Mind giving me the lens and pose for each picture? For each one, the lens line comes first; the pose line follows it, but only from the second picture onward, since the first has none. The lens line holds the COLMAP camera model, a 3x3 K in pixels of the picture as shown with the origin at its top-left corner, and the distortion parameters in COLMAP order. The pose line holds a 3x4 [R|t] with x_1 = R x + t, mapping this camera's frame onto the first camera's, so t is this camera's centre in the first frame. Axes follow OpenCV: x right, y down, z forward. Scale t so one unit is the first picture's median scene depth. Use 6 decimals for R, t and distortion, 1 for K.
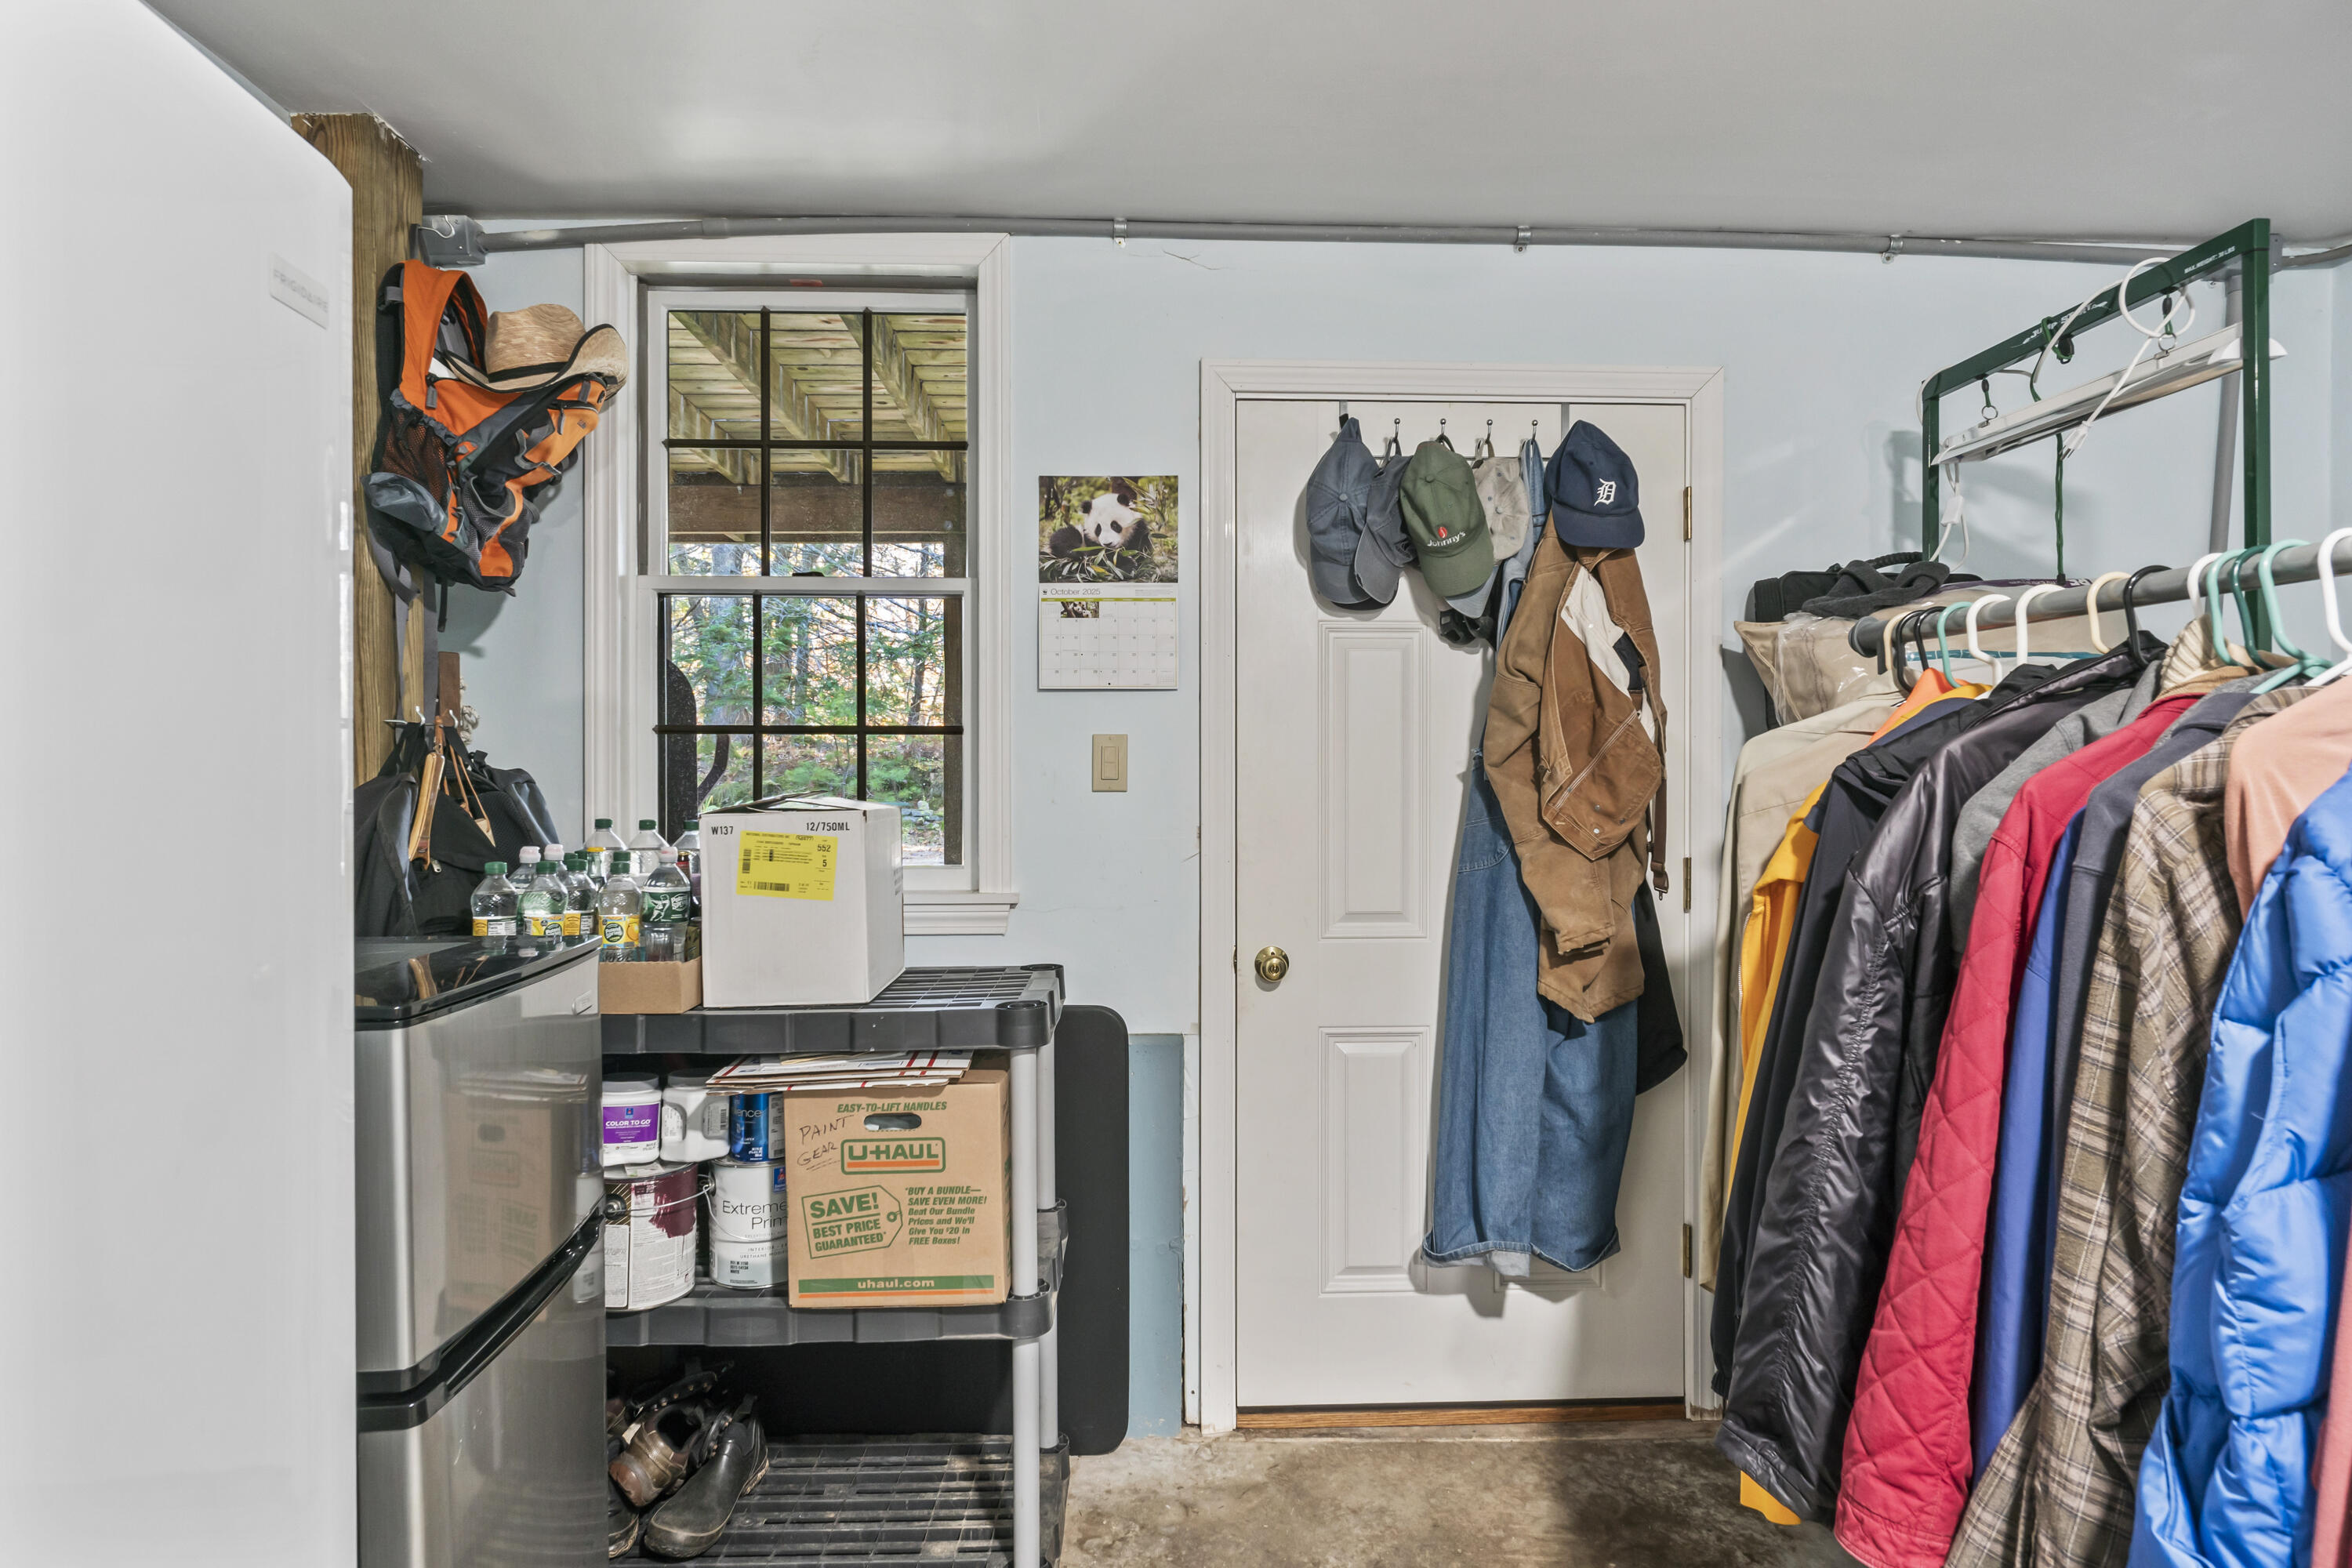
lens RADIAL K [[1152.3, 0, 1176.0], [0, 1152.3, 784.0], [0, 0, 1]] dist [0.004084, 0.000247]
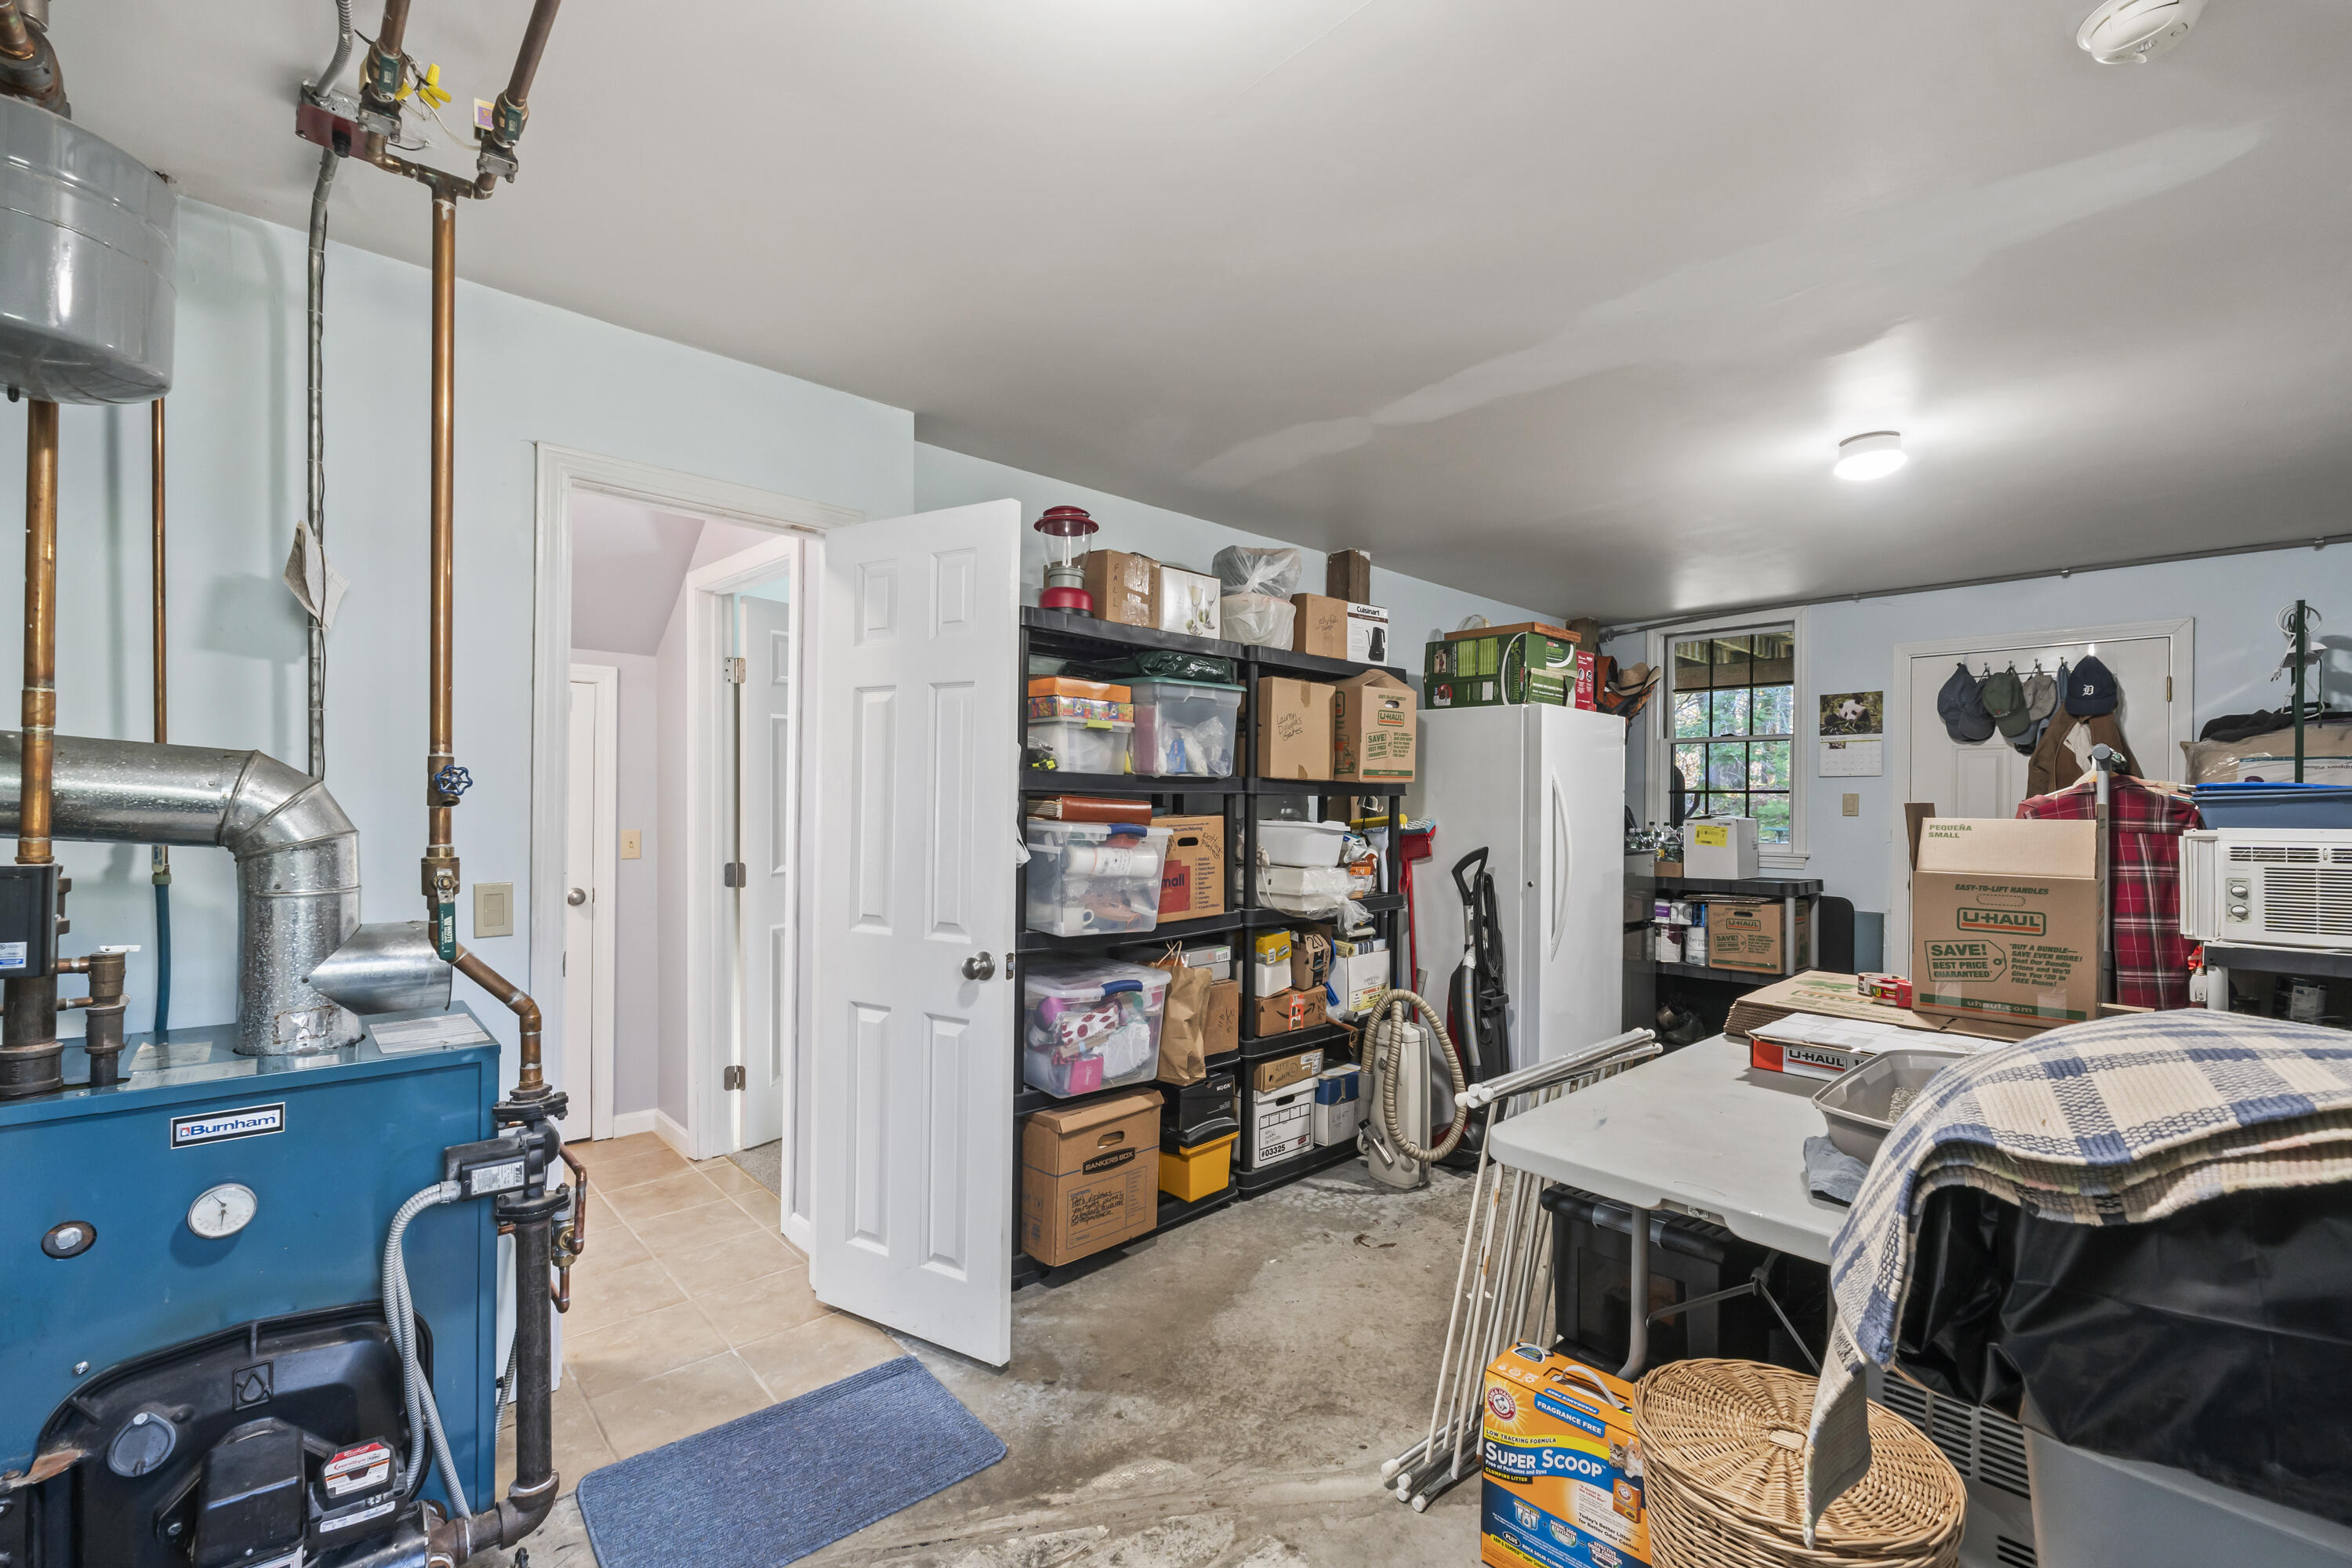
lens RADIAL K [[983.4, 0, 1180.9], [0, 983.4, 782.9], [0, 0, 1]] dist [-0.002429, 0.000019]
pose [[0.638011, -0.008036, -0.769985, 0.702044], [-0.023248, 0.999289, -0.029693, 0.032509], [0.769676, 0.036846, 0.637371, -1.597884]]
